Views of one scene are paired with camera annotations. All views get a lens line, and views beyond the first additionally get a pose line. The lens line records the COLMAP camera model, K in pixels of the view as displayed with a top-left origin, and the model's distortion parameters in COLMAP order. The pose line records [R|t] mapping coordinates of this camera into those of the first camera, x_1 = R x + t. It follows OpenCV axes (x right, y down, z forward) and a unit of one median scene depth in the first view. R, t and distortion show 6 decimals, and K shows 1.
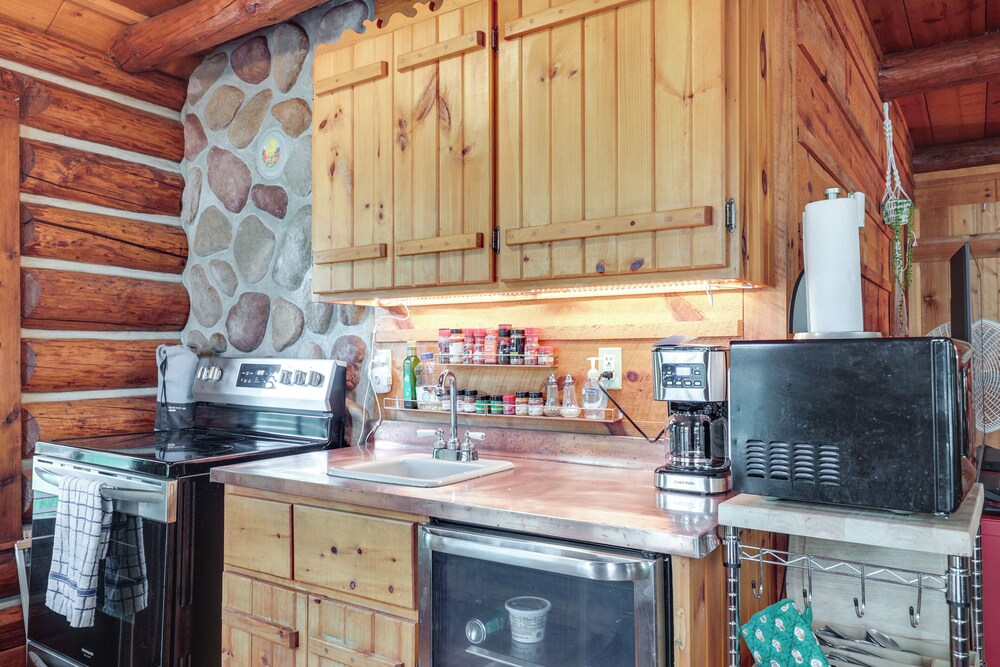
lens RADIAL K [[734.0, 0, 586.0], [0, 734.0, 333.3], [0, 0, 1]] dist [0.011936, -0.003383]
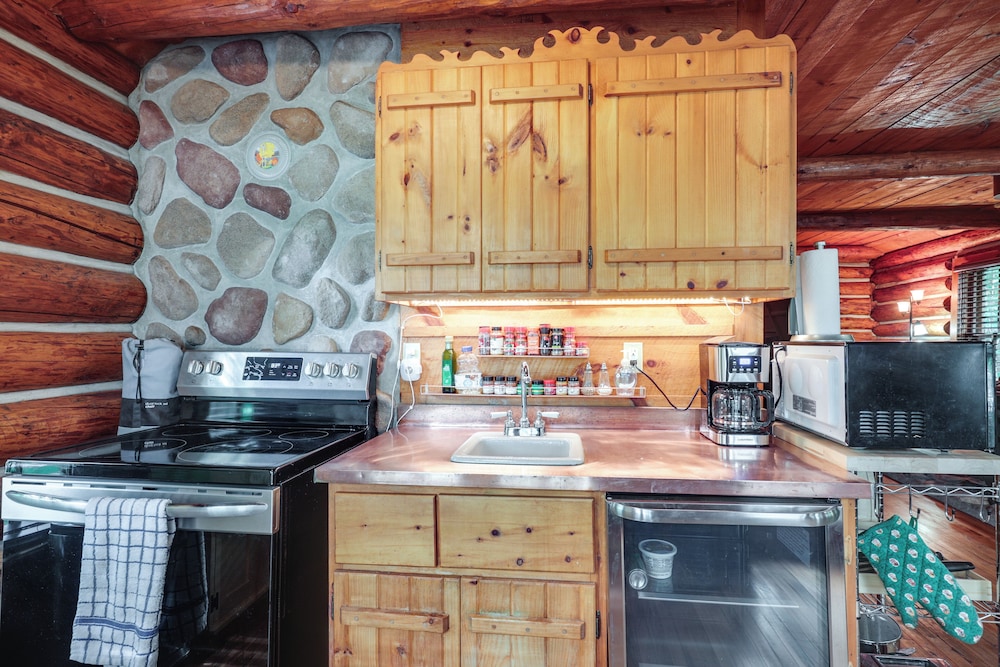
lens RADIAL K [[458.6, 0, 579.9], [0, 458.6, 335.3], [0, 0, 1]] dist [0.003193, -0.000959]
pose [[0.892168, 0.003830, 0.451687, -0.407682], [-0.012856, 0.999774, 0.016915, -0.006969], [-0.451520, -0.020898, 0.892016, 0.263246]]
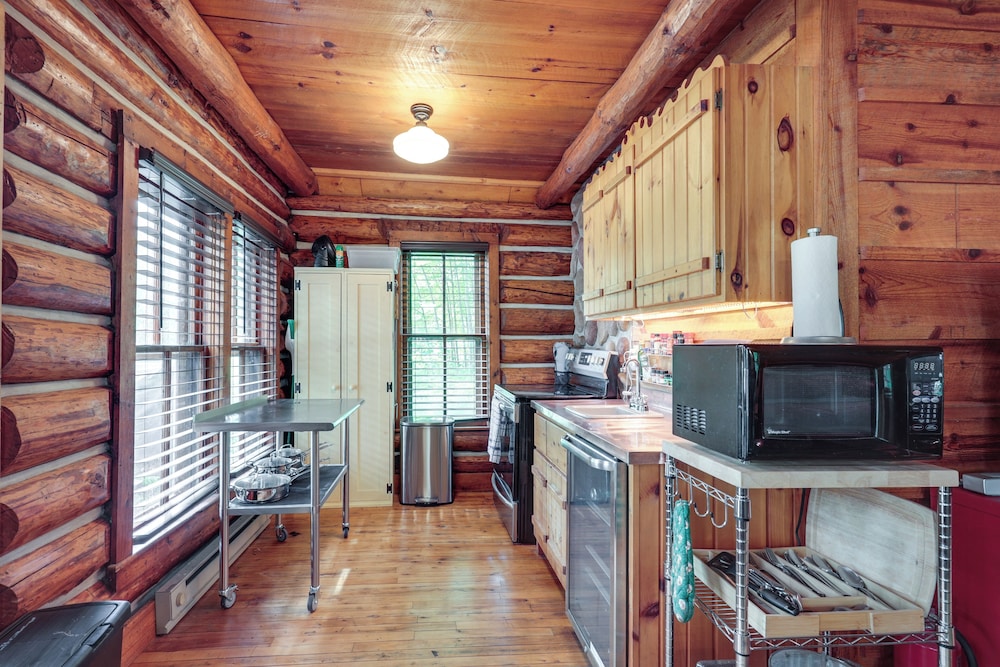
lens RADIAL K [[524.6, 0, 477.8], [0, 524.6, 332.7], [0, 0, 1]] dist [0.029501, -0.004326]
pose [[0.610747, -0.012941, -0.791720, 0.529529], [0.017813, 0.999838, -0.002601, -0.012584], [0.791626, -0.012514, 0.610878, -0.051726]]
